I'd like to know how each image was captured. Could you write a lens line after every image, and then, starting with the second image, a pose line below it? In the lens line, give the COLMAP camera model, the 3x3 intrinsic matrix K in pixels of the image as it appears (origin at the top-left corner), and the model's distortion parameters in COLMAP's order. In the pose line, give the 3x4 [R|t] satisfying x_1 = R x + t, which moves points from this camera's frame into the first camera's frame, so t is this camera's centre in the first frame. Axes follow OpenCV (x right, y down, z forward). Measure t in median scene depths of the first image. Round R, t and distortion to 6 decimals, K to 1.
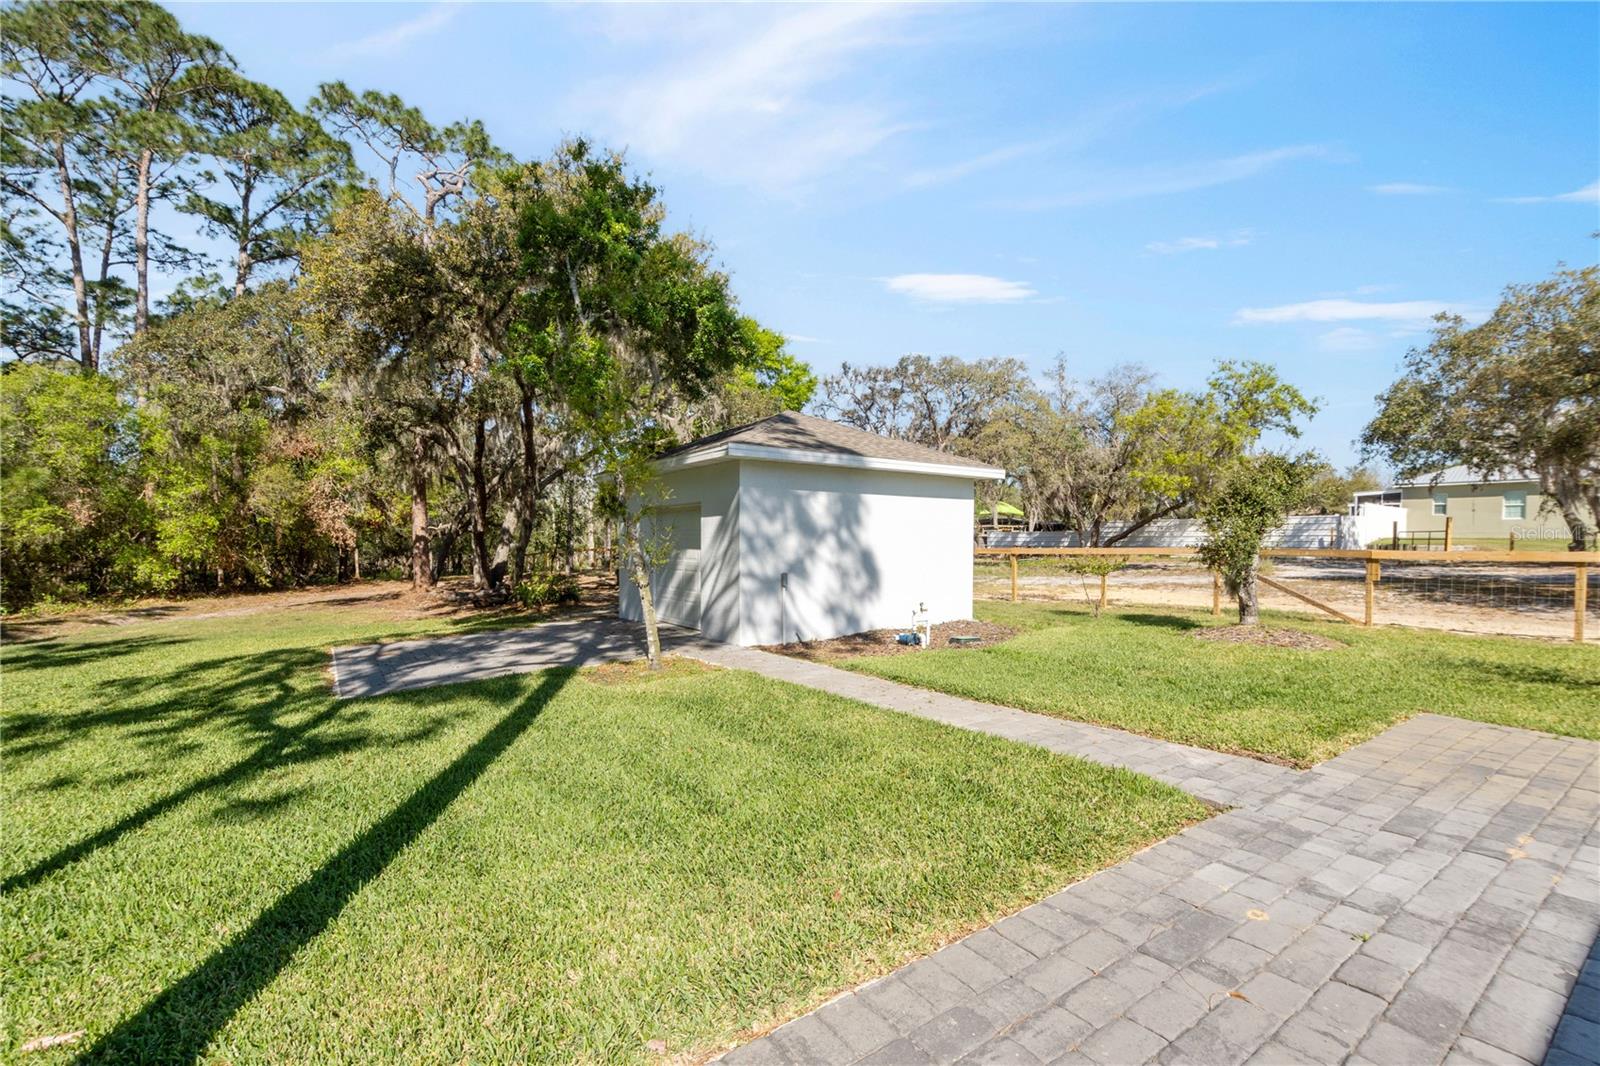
lens RADIAL K [[714.5, 0, 819.2], [0, 714.5, 547.1], [0, 0, 1]] dist [-0.004249, 0.000304]
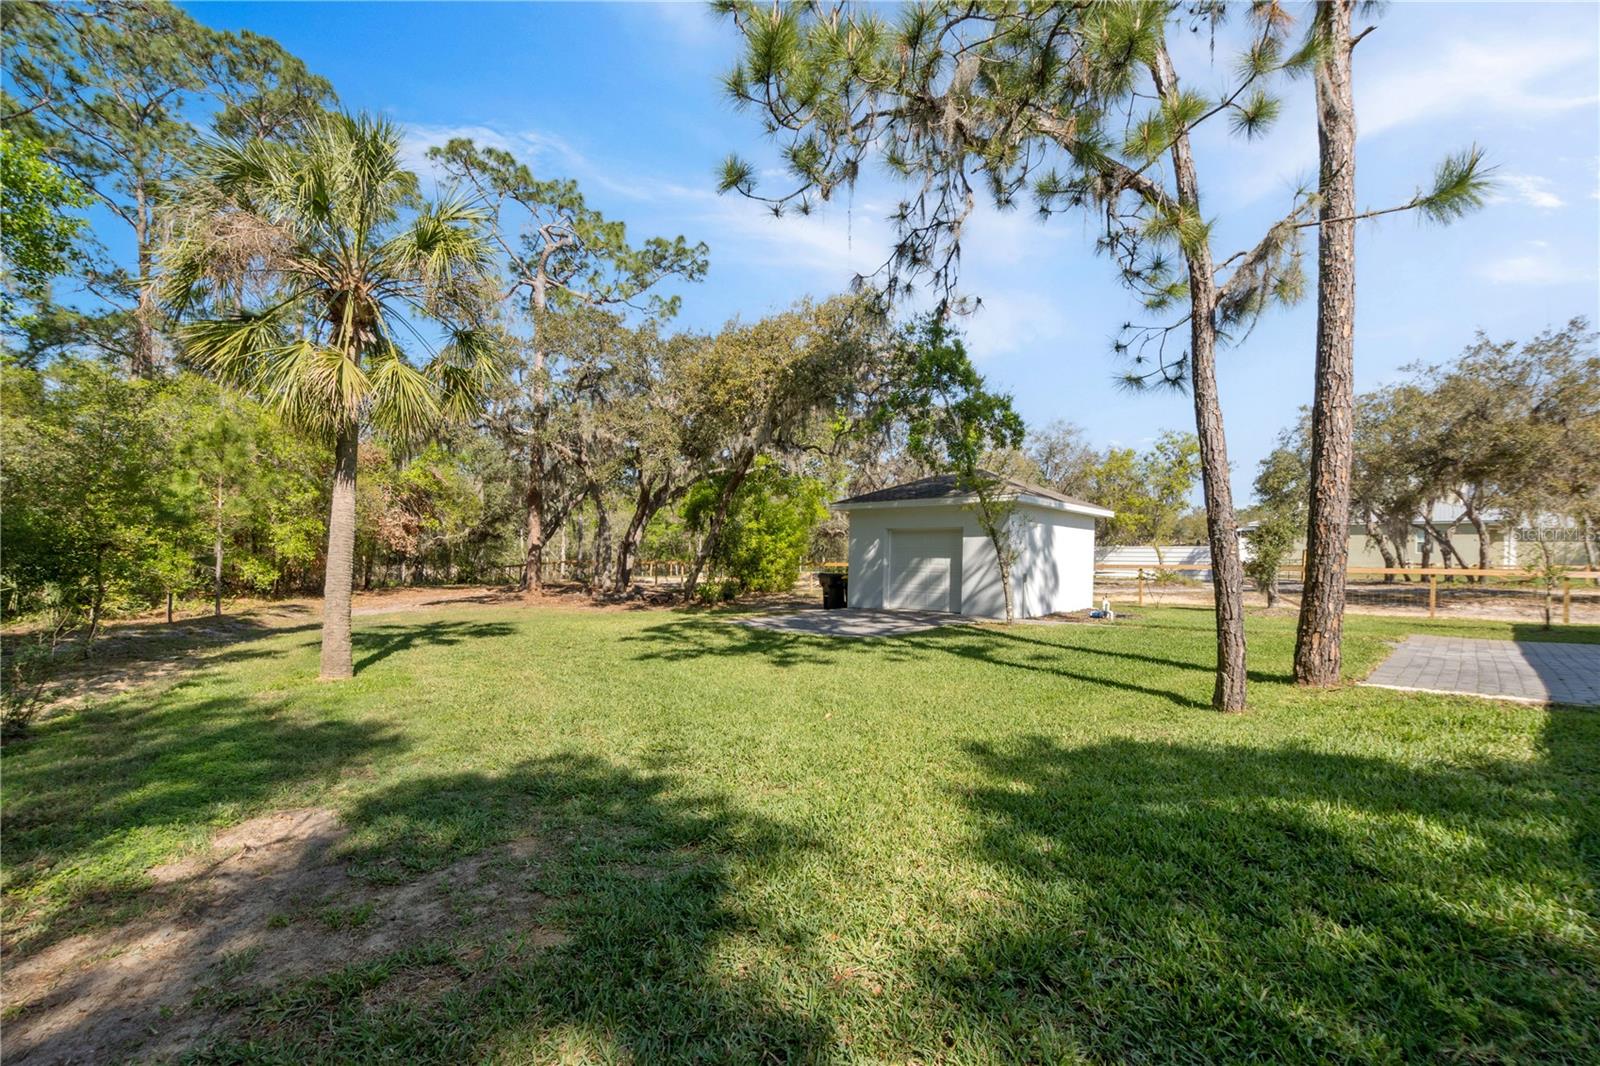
lens RADIAL K [[720.8, 0, 804.8], [0, 720.8, 545.5], [0, 0, 1]] dist [-0.004091, -0.000394]
pose [[0.981013, 0.024176, 0.192429, -0.400114], [-0.018403, 0.999327, -0.031734, 0.015422], [-0.193067, 0.027590, 0.980798, -0.223831]]
